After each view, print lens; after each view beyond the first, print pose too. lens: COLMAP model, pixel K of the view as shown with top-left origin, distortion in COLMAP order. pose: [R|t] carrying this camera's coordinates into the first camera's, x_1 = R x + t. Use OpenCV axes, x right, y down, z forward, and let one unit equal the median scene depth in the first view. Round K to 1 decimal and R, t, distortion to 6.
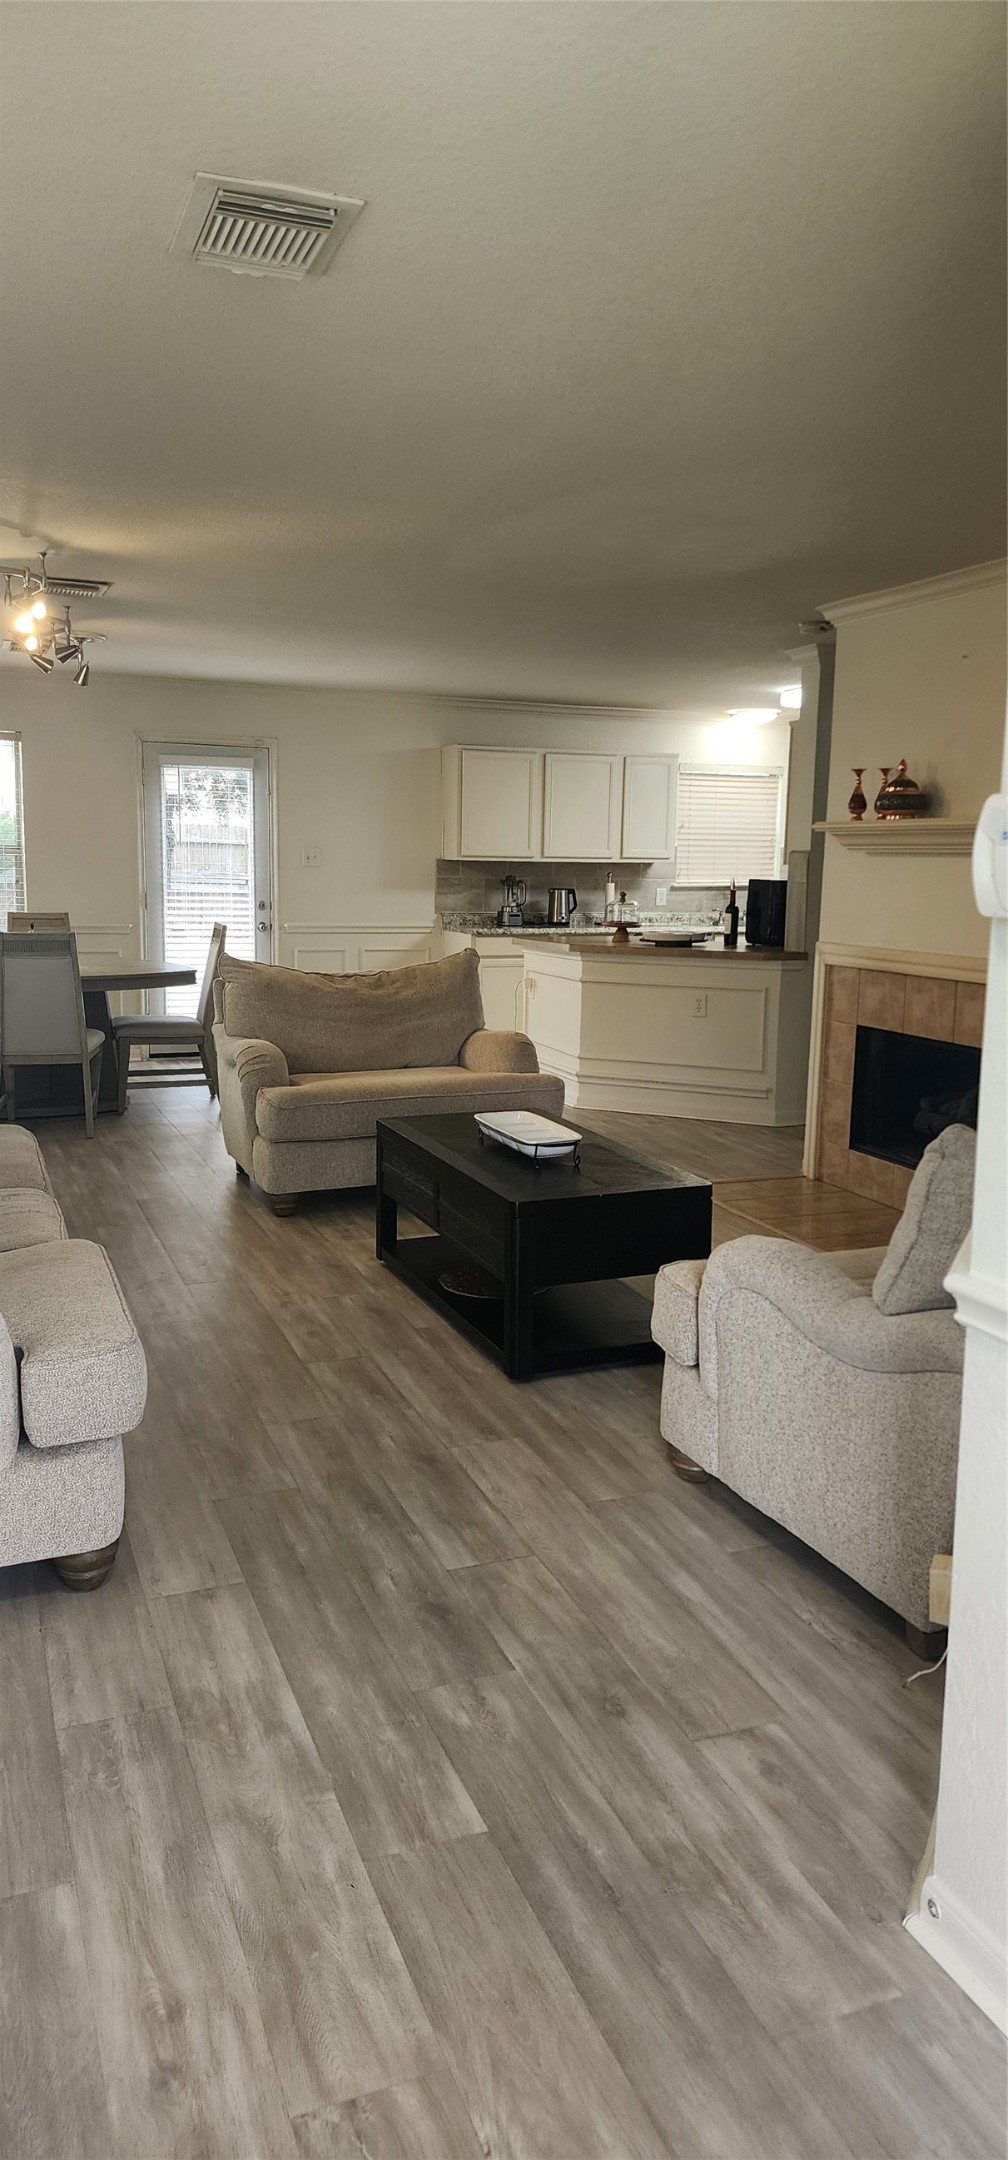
lens RADIAL K [[1400.9, 0, 509.5], [0, 1400.9, 1072.0], [0, 0, 1]] dist [0.066950, -0.077568]
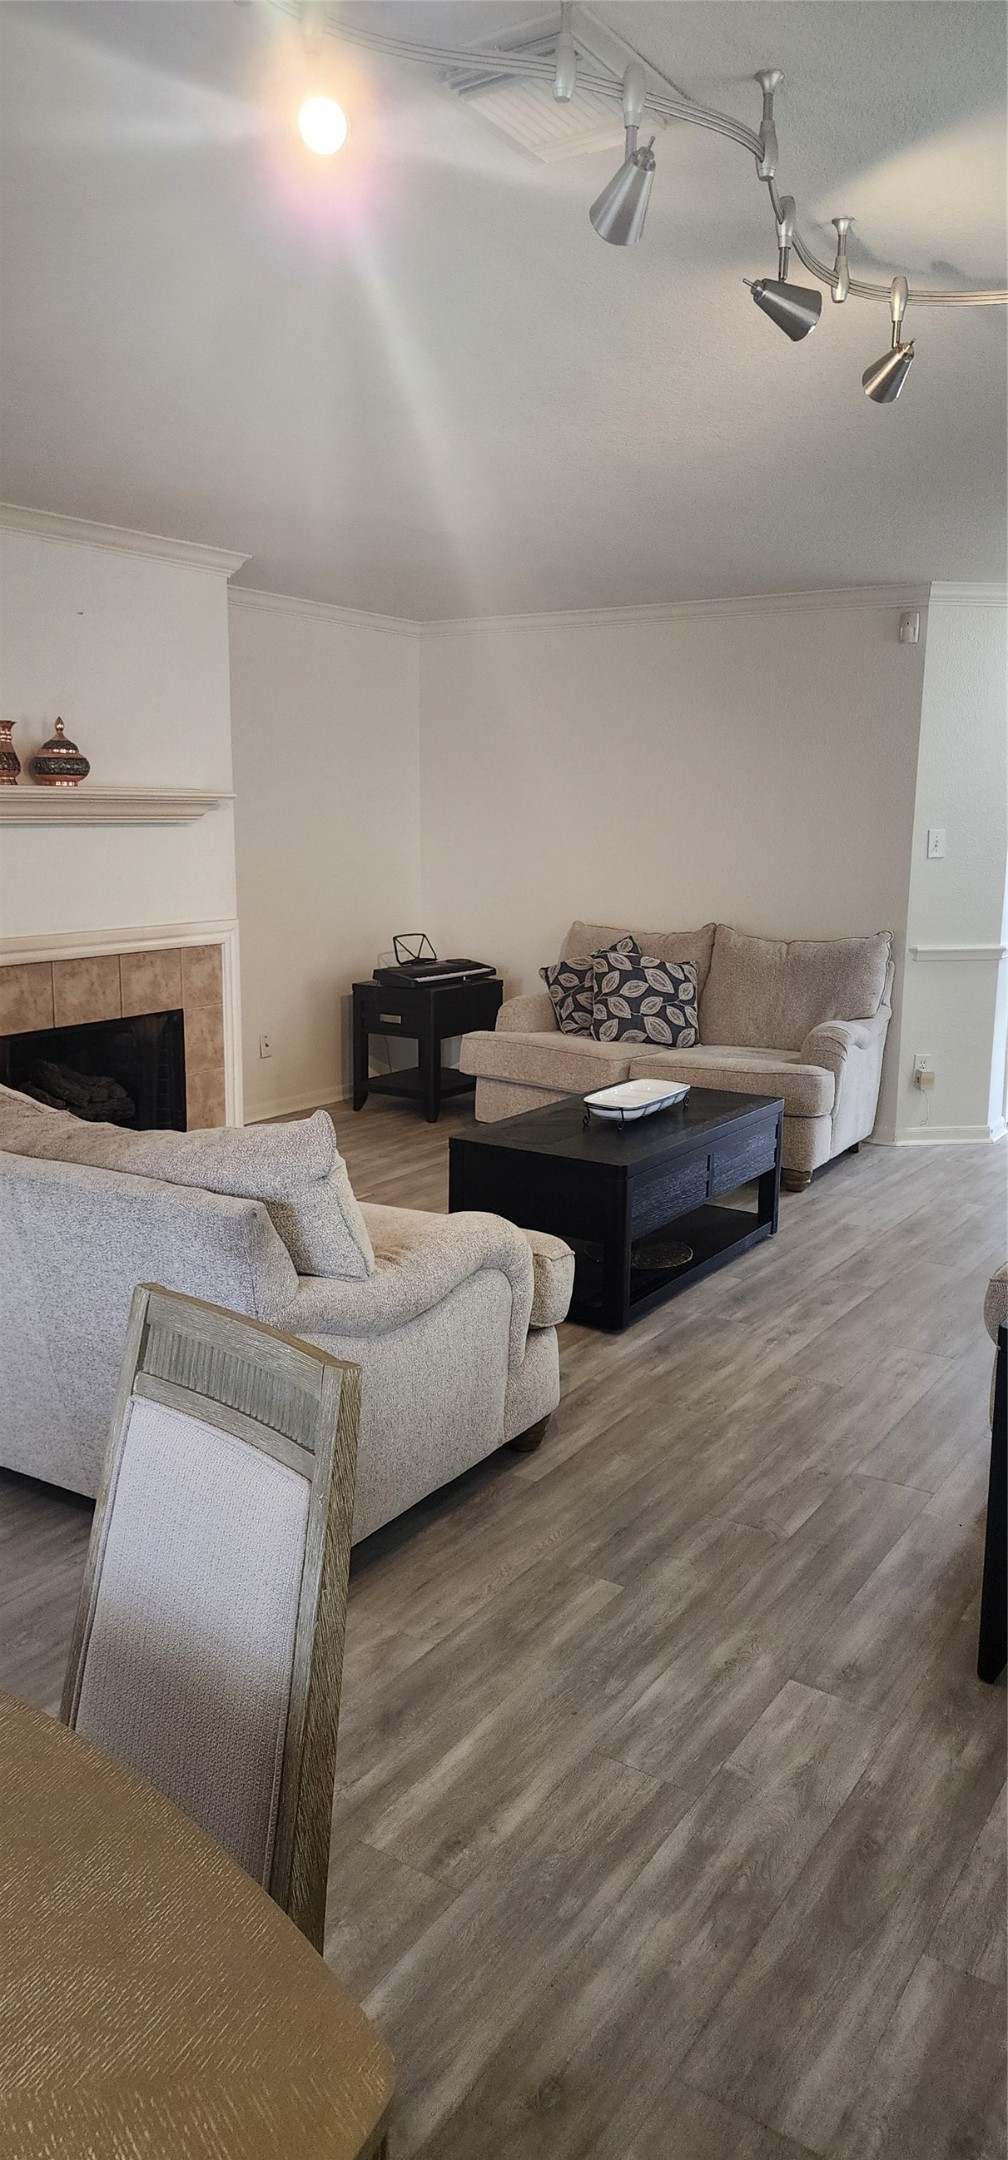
lens RADIAL K [[1245.3, 0, 501.2], [0, 1245.3, 1131.0], [0, 0, 1]] dist [0.050569, -0.047094]
pose [[-0.515276, -0.246719, 0.820744, -0.915429], [0.109042, 0.931011, 0.348323, -0.360169], [-0.850059, 0.268978, -0.452824, 1.914479]]
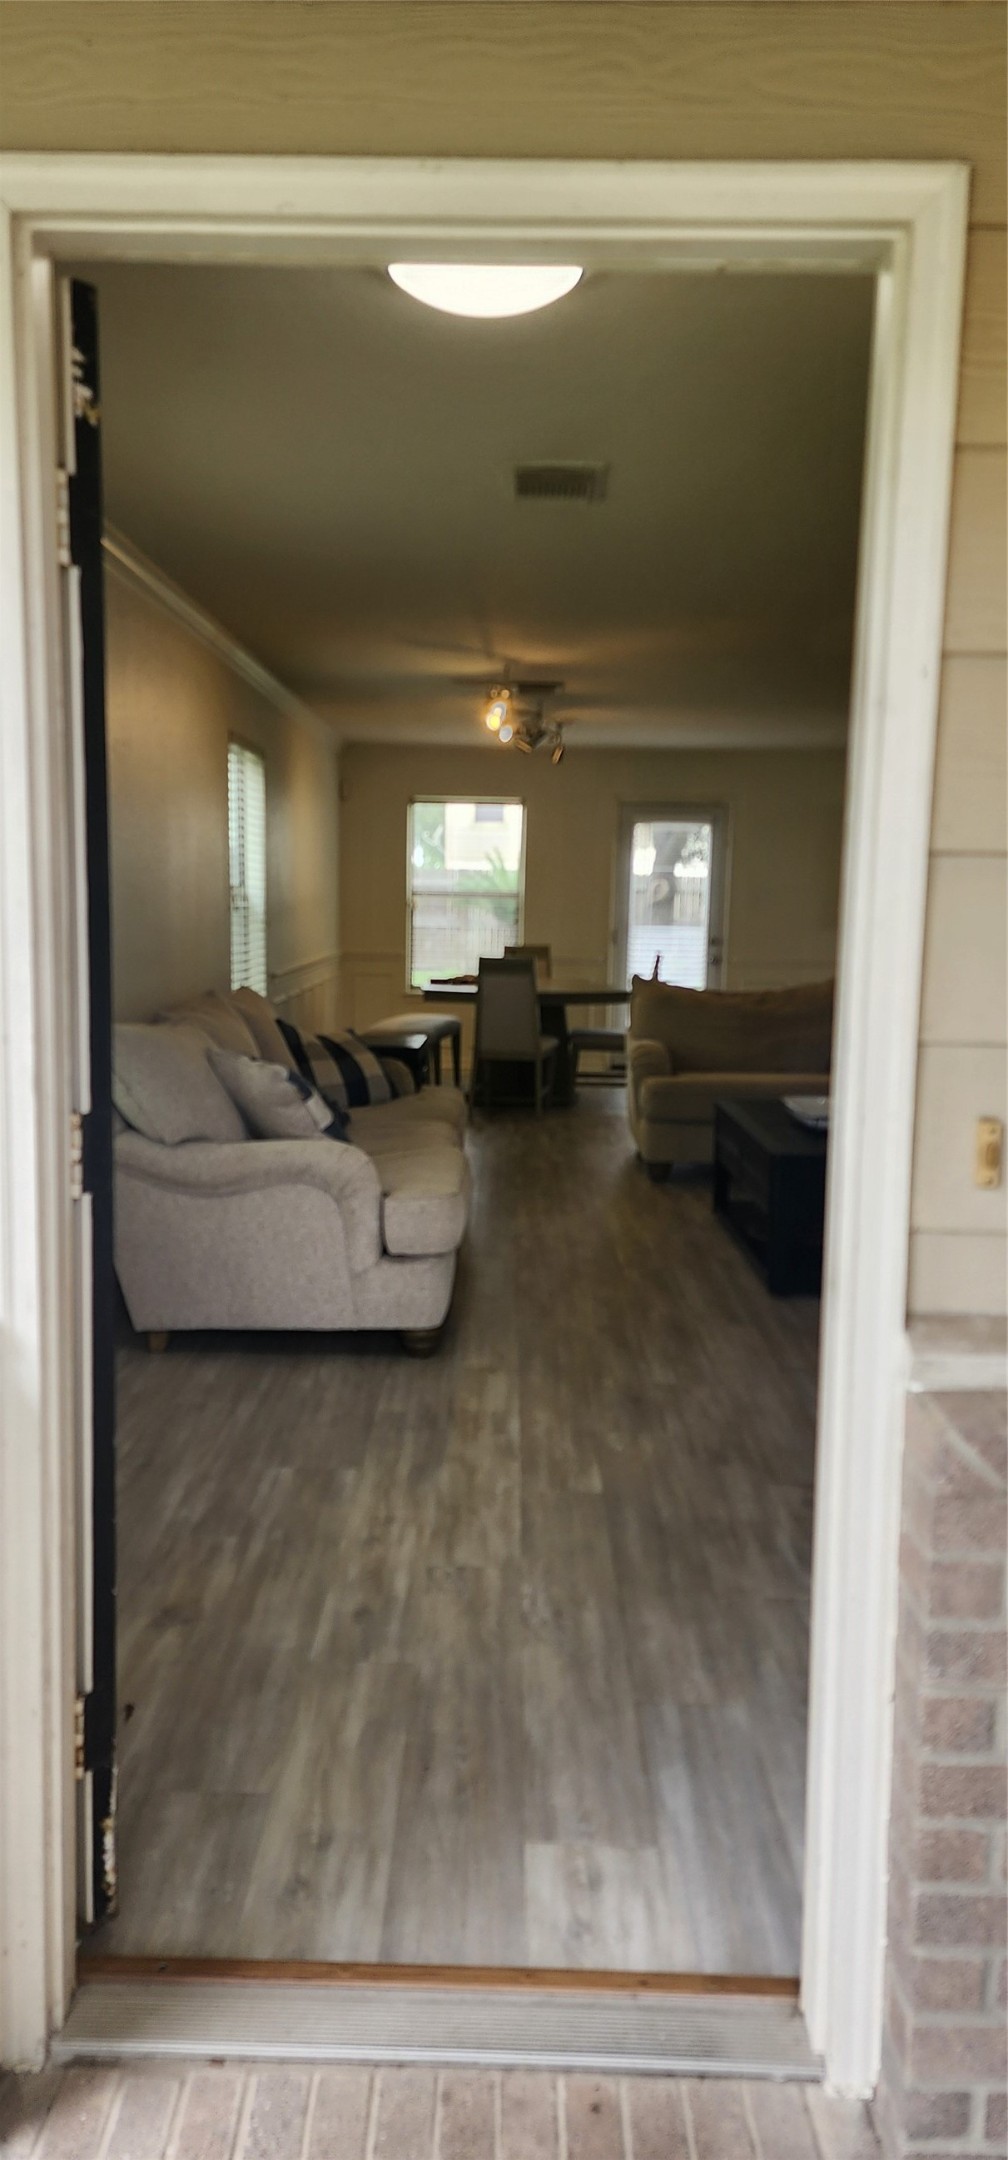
lens RADIAL K [[1400.9, 0, 509.5], [0, 1400.9, 1072.0], [0, 0, 1]] dist [0.066950, -0.077568]
pose [[0.924847, 0.047839, -0.377318, 0.274298], [-0.062599, 0.997675, -0.026944, 0.072910], [0.375152, 0.048539, 0.925692, -0.301763]]
